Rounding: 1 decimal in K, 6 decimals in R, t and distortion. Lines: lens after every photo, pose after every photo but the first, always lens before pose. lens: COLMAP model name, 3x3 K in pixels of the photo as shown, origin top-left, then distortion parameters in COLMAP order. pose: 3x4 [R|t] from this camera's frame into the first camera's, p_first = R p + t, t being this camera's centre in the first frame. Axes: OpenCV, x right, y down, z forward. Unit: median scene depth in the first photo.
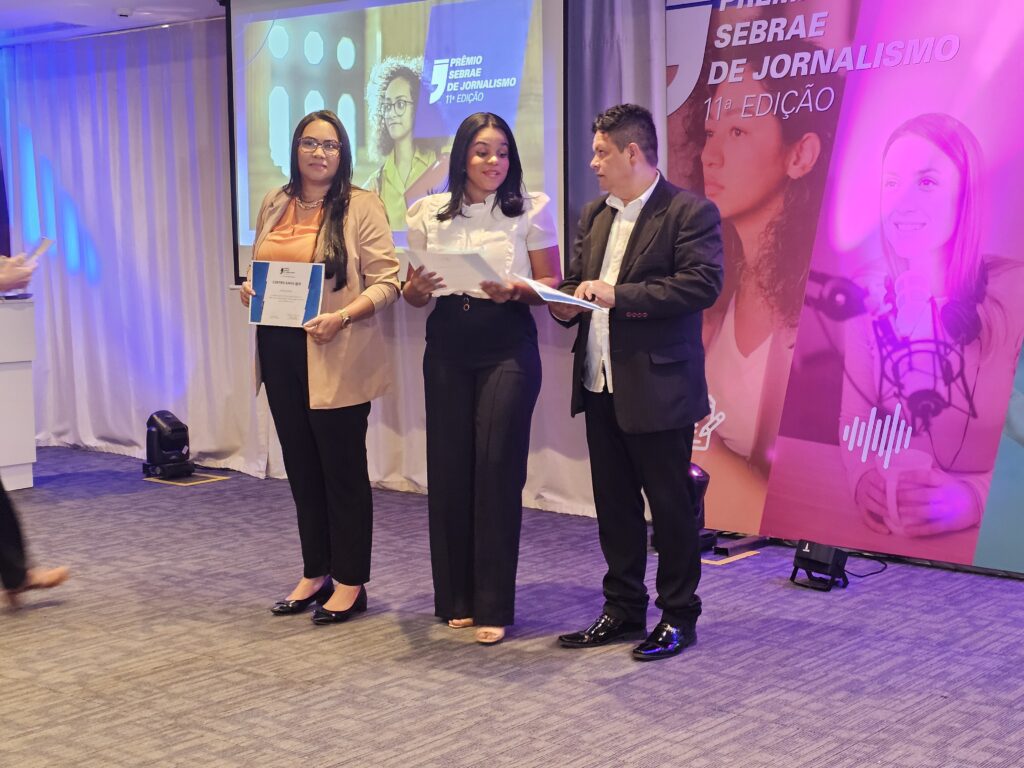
lens RADIAL K [[1571.0, 0, 531.0], [0, 1571.0, 392.1], [0, 0, 1]] dist [0.230849, -0.876957]
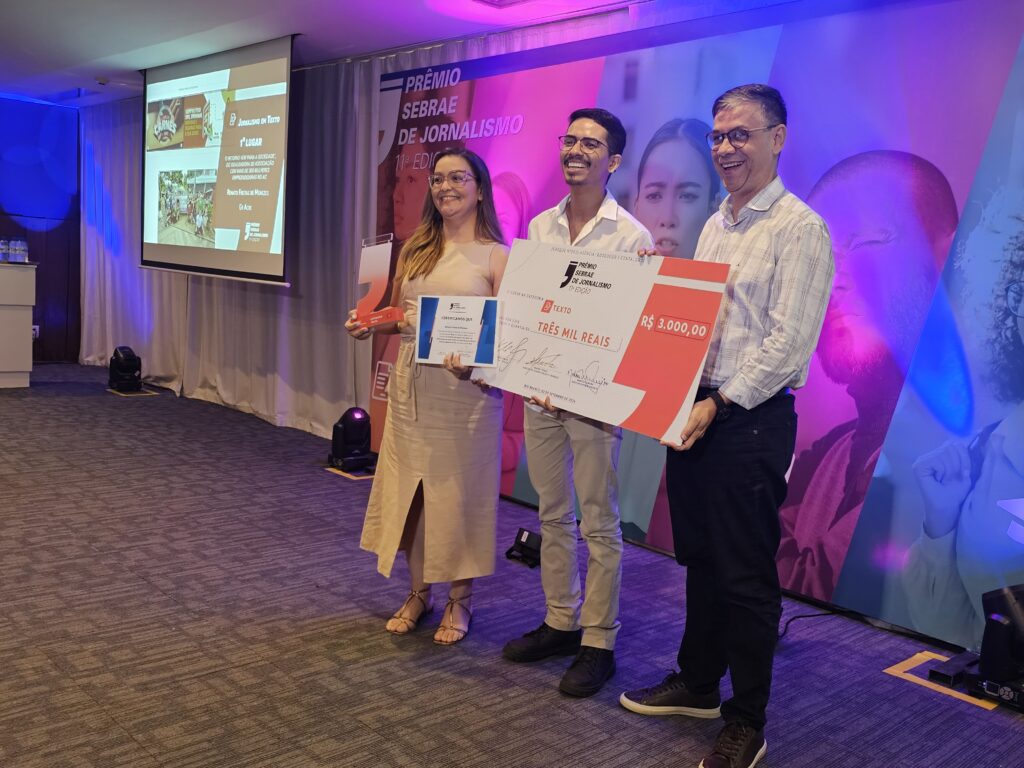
lens RADIAL K [[970.1, 0, 518.9], [0, 970.1, 398.2], [0, 0, 1]] dist [0.086721, -0.113477]
pose [[0.988322, 0.095512, -0.118730, 0.365250], [-0.092166, 0.995184, 0.033374, -0.007343], [0.121346, -0.022042, 0.992366, 0.145881]]
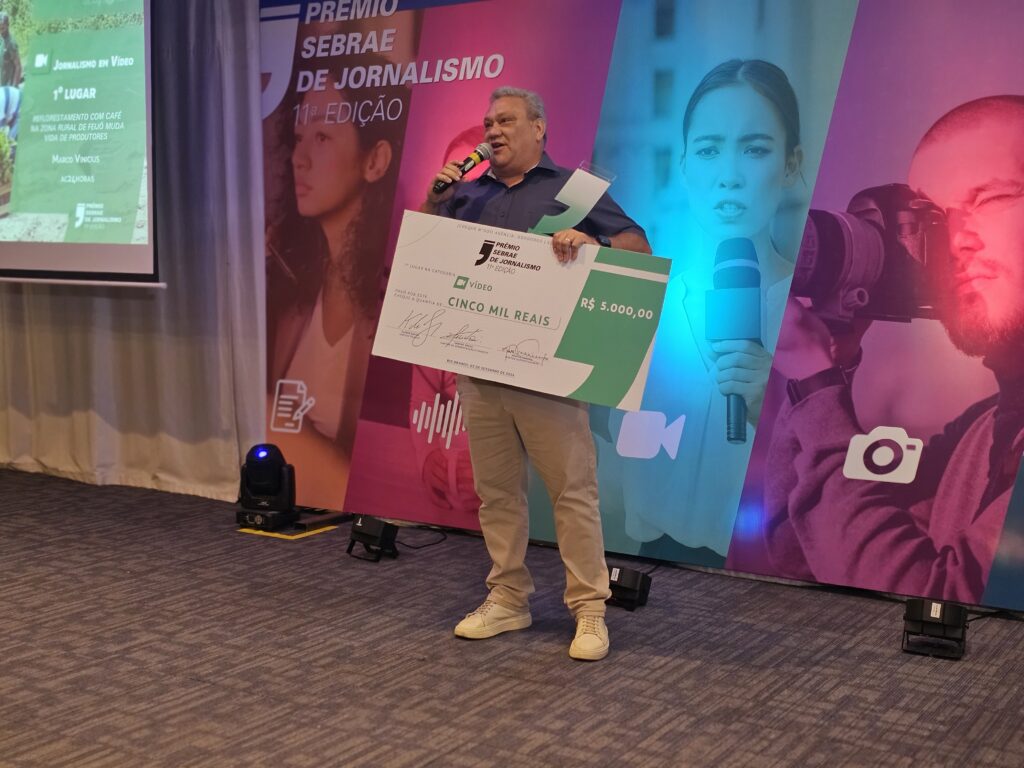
lens RADIAL K [[1373.1, 0, 520.9], [0, 1373.1, 383.0], [0, 0, 1]] dist [0.179516, -0.494208]
pose [[0.989398, 0.010811, 0.144823, 0.135646], [-0.010214, 0.999936, -0.004865, 0.006554], [-0.144867, 0.003334, 0.989446, 0.051321]]
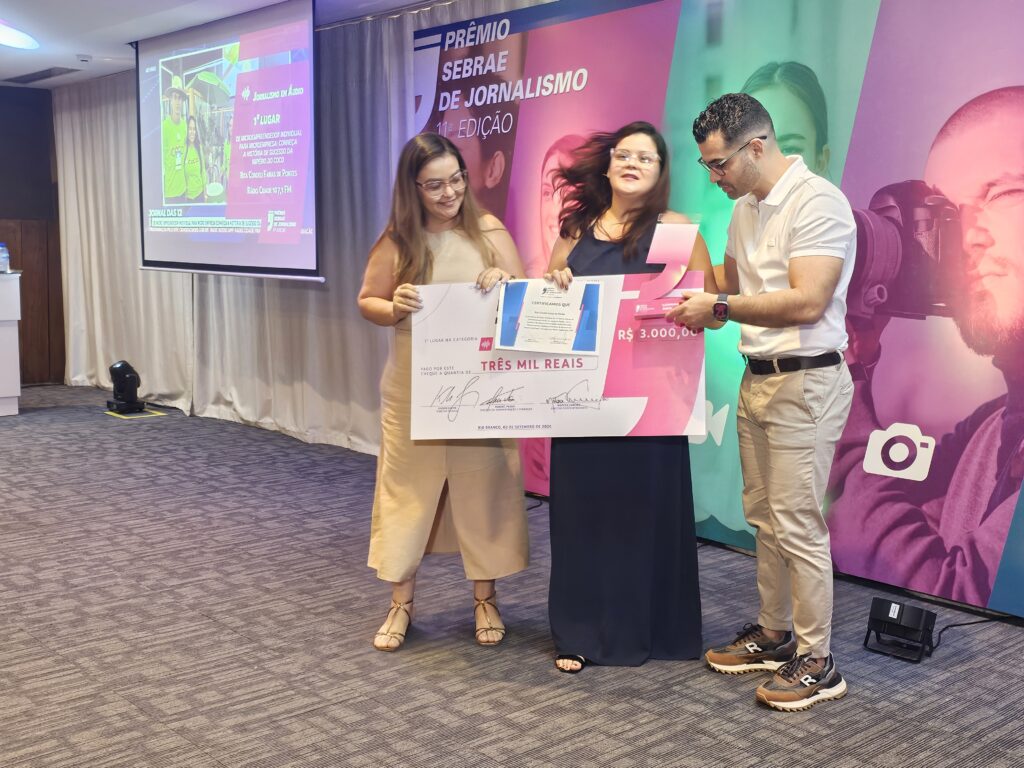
lens RADIAL K [[1177.1, 0, 513.6], [0, 1177.1, 386.3], [0, 0, 1]] dist [0.126148, -0.249963]
pose [[0.987399, 0.039021, -0.153366, 0.338322], [-0.035796, 0.999077, 0.023733, -0.003778], [0.154151, -0.017944, 0.987884, 0.097684]]
